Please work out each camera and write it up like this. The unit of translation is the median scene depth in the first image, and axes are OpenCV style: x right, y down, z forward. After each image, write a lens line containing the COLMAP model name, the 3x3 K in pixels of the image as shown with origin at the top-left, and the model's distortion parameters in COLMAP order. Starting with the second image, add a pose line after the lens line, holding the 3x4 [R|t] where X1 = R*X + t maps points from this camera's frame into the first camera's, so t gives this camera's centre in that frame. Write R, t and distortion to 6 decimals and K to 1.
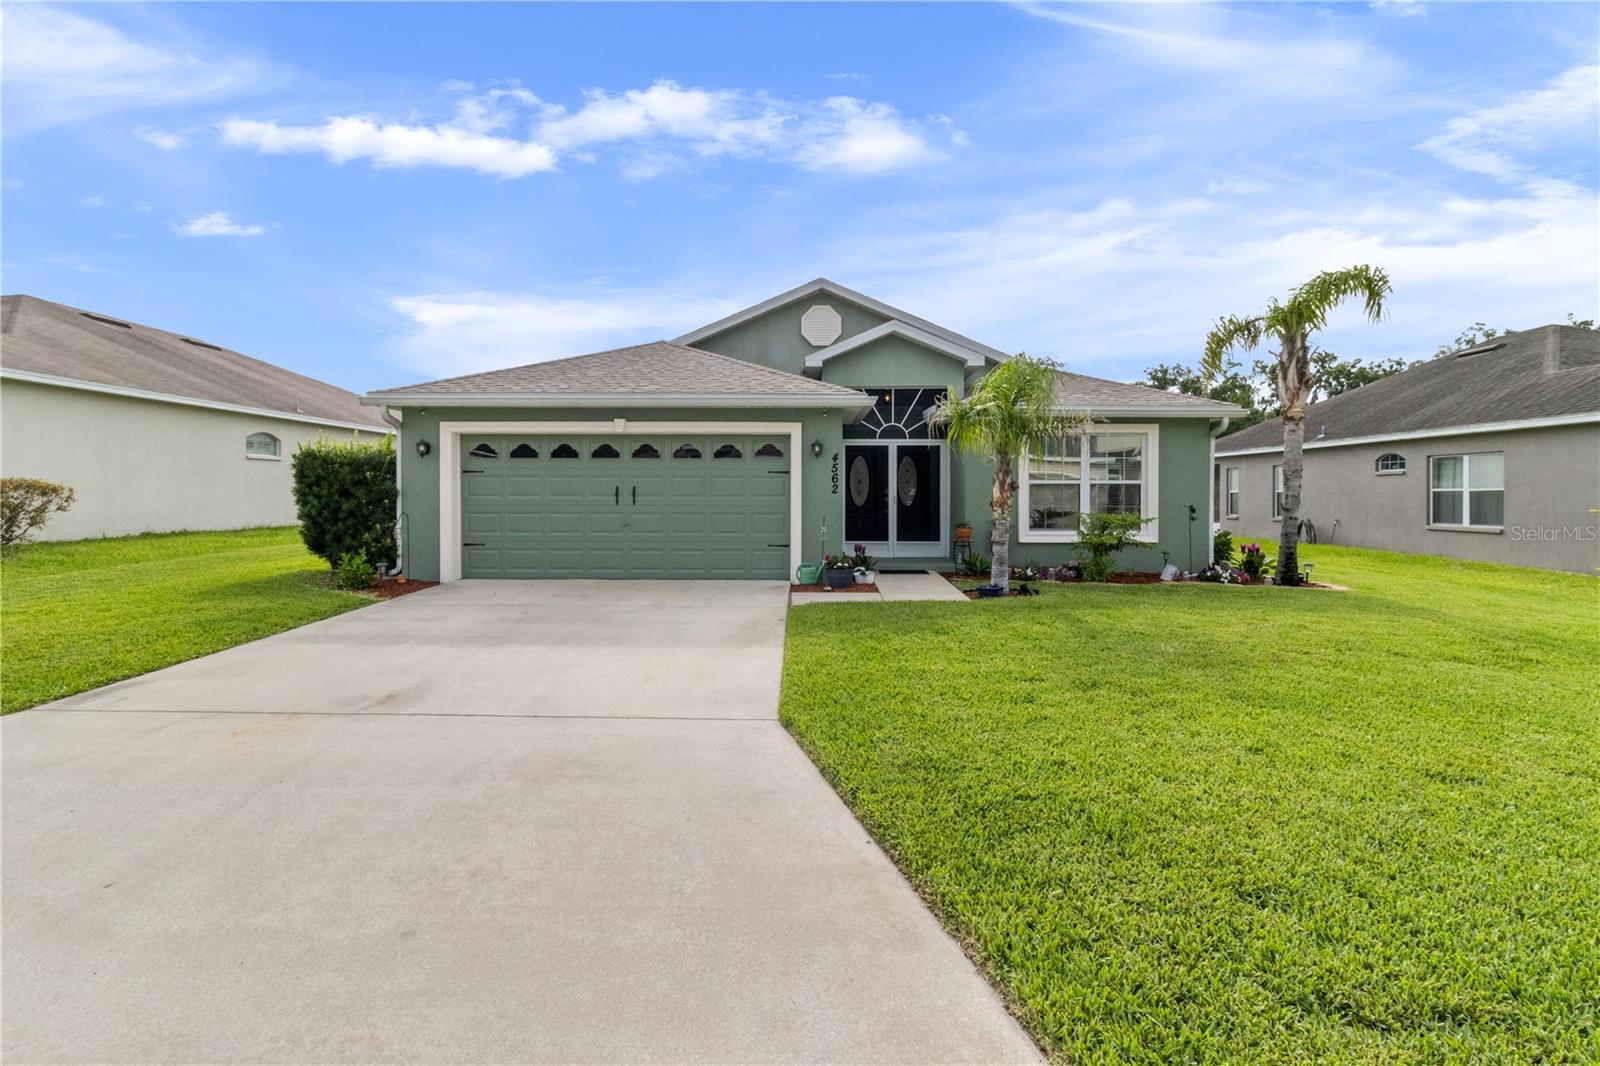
lens RADIAL K [[733.9, 0, 797.4], [0, 733.9, 494.5], [0, 0, 1]] dist [-0.000724, -0.000657]
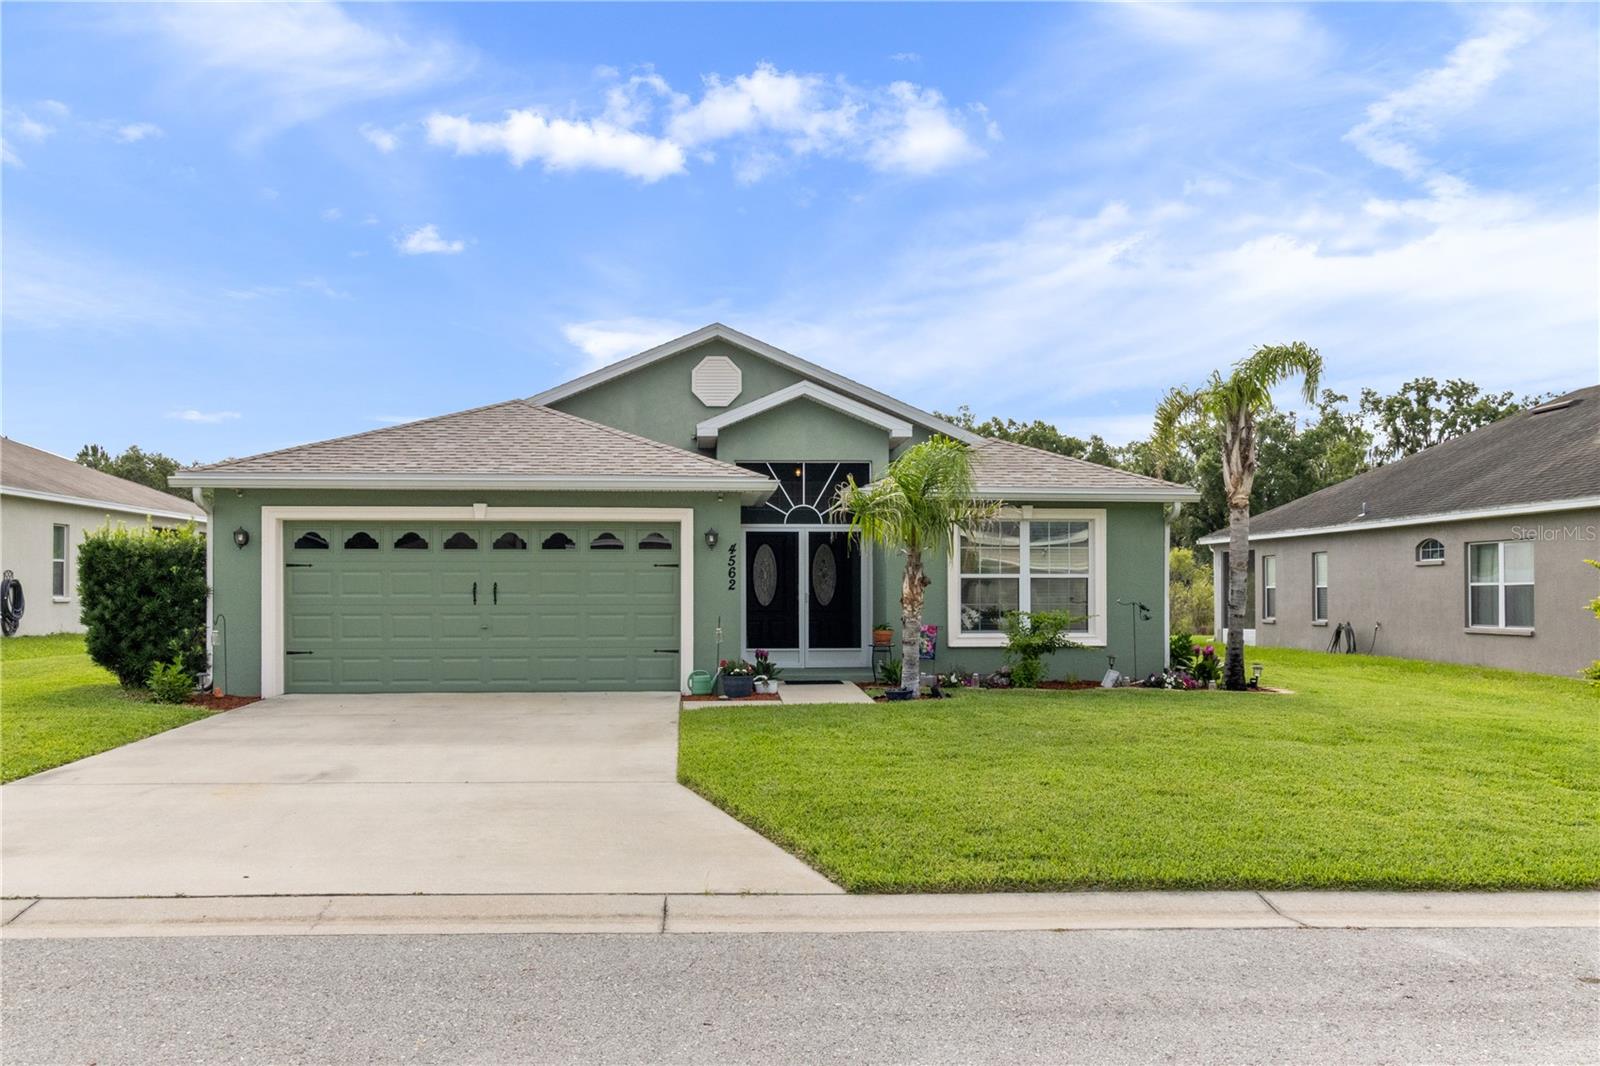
lens RADIAL K [[1207.7, 0, 796.5], [0, 1207.7, 579.0], [0, 0, 1]] dist [-0.001450, 0.000762]
pose [[0.995468, -0.002191, 0.095068, -0.008750], [0.003346, 0.999923, -0.011990, 0.002859], [-0.095035, 0.012254, 0.995399, -0.428794]]
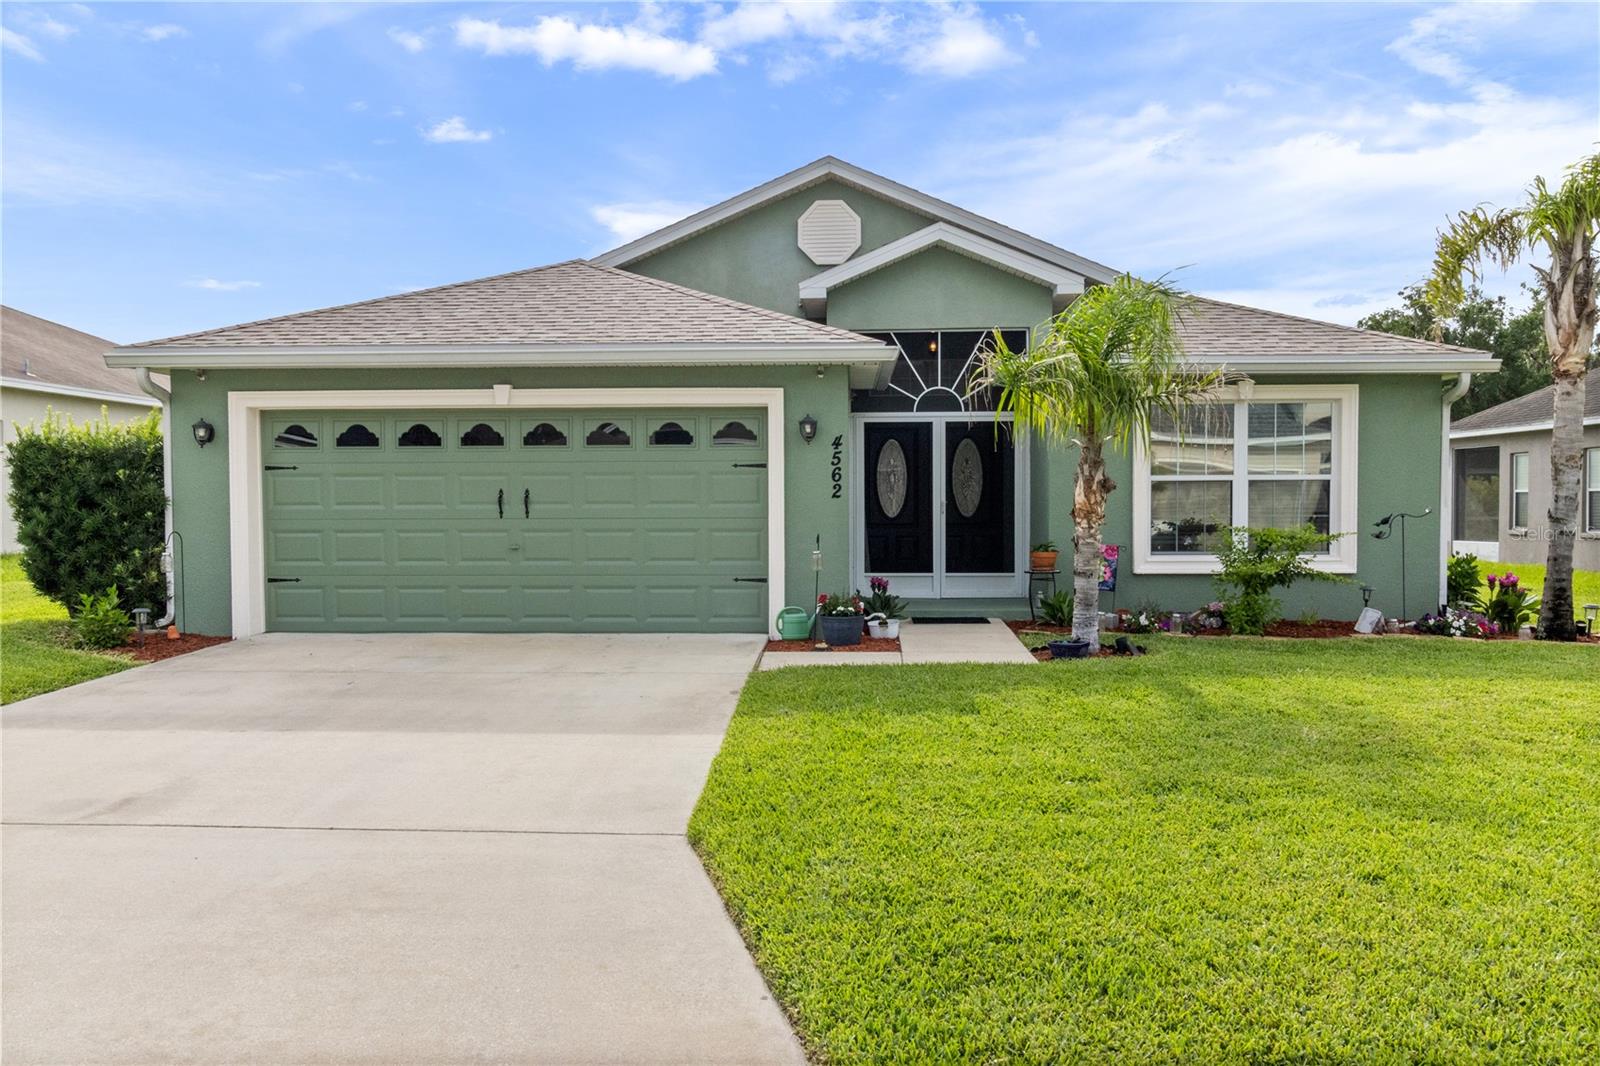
lens RADIAL K [[1185.3, 0, 798.8], [0, 1185.3, 530.6], [0, 0, 1]] dist [0.002777, -0.002507]
pose [[0.999437, -0.005175, -0.033163, 0.052139], [0.006044, 0.999640, 0.026138, -0.000478], [0.033016, -0.026324, 0.999108, -0.036388]]
